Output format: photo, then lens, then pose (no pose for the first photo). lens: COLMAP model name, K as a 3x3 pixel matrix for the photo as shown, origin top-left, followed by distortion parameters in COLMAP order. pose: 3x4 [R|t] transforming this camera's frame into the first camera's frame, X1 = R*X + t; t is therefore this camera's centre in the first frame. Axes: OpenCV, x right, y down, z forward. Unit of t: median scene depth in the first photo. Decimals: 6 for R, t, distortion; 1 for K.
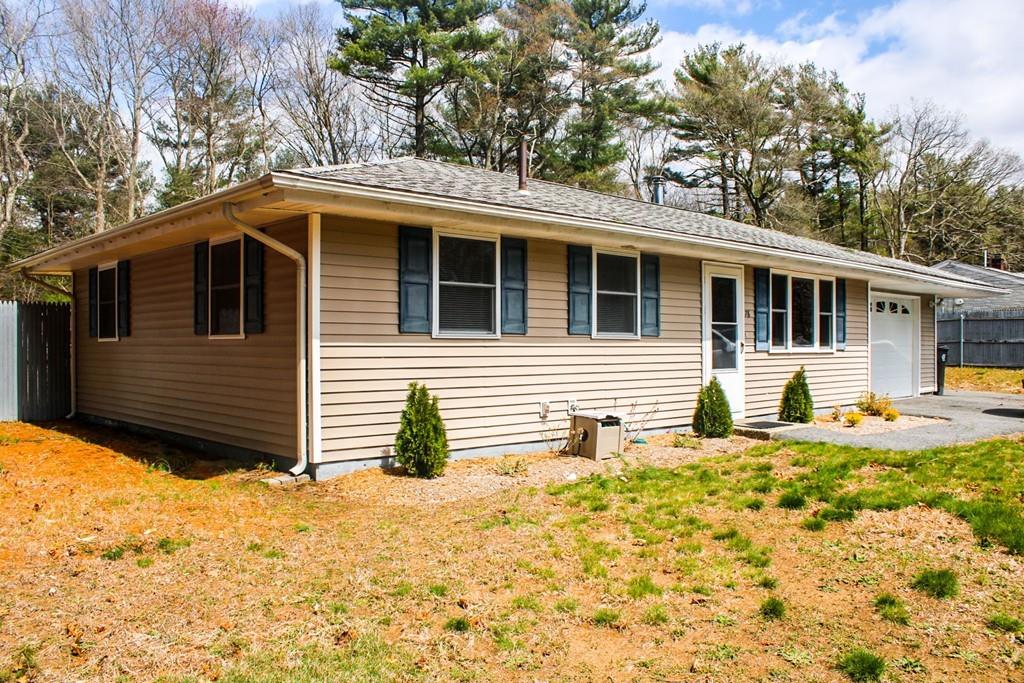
lens RADIAL K [[864.2, 0, 474.4], [0, 864.2, 338.2], [0, 0, 1]] dist [-0.161154, 0.086256]
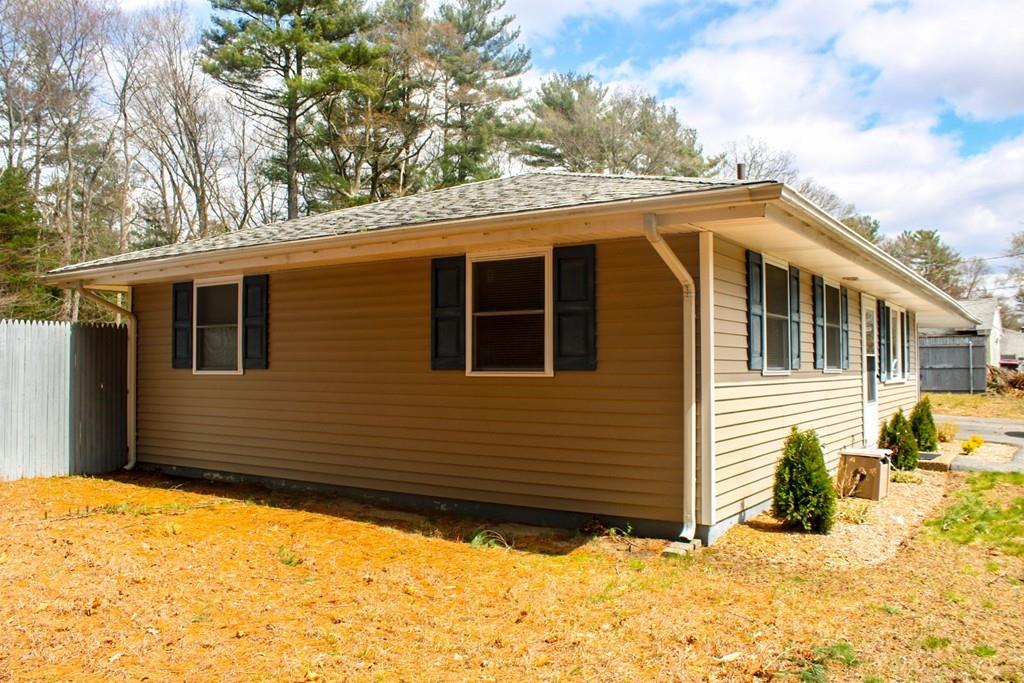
lens RADIAL K [[864.2, 0, 474.4], [0, 864.2, 338.2], [0, 0, 1]] dist [-0.161154, 0.086256]
pose [[0.969472, 0.007967, 0.245074, -0.338654], [-0.002000, 0.999696, -0.024585, -0.010104], [-0.245195, 0.023344, 0.969193, 0.129627]]
